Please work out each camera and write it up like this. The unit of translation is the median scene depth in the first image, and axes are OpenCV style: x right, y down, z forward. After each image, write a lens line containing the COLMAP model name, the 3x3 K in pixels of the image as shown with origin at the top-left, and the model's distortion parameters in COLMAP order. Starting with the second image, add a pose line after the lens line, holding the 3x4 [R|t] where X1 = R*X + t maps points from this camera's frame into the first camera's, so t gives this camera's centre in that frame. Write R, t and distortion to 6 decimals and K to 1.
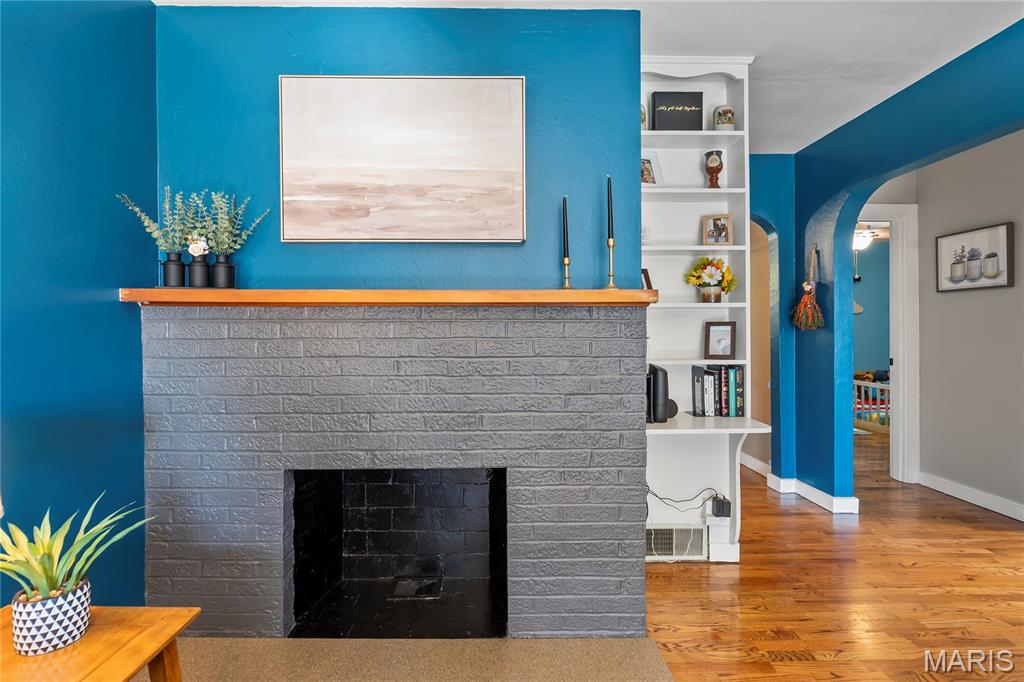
lens RADIAL K [[497.3, 0, 508.3], [0, 497.3, 326.9], [0, 0, 1]] dist [-0.001918, -0.000785]
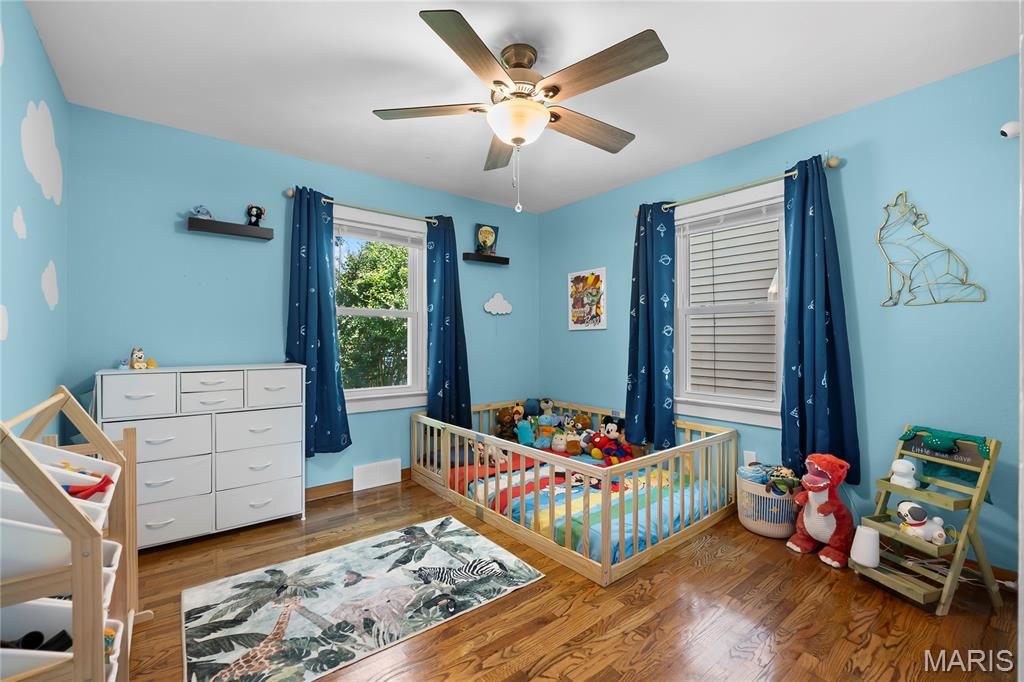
lens RADIAL K [[435.1, 0, 513.7], [0, 435.1, 339.4], [0, 0, 1]] dist [-0.006046, -0.000178]
pose [[0.785424, 0.001289, 0.618957, 0.448871], [-0.001279, 0.999999, -0.000460, 0.011337], [-0.618957, -0.000430, 0.785425, 0.676955]]
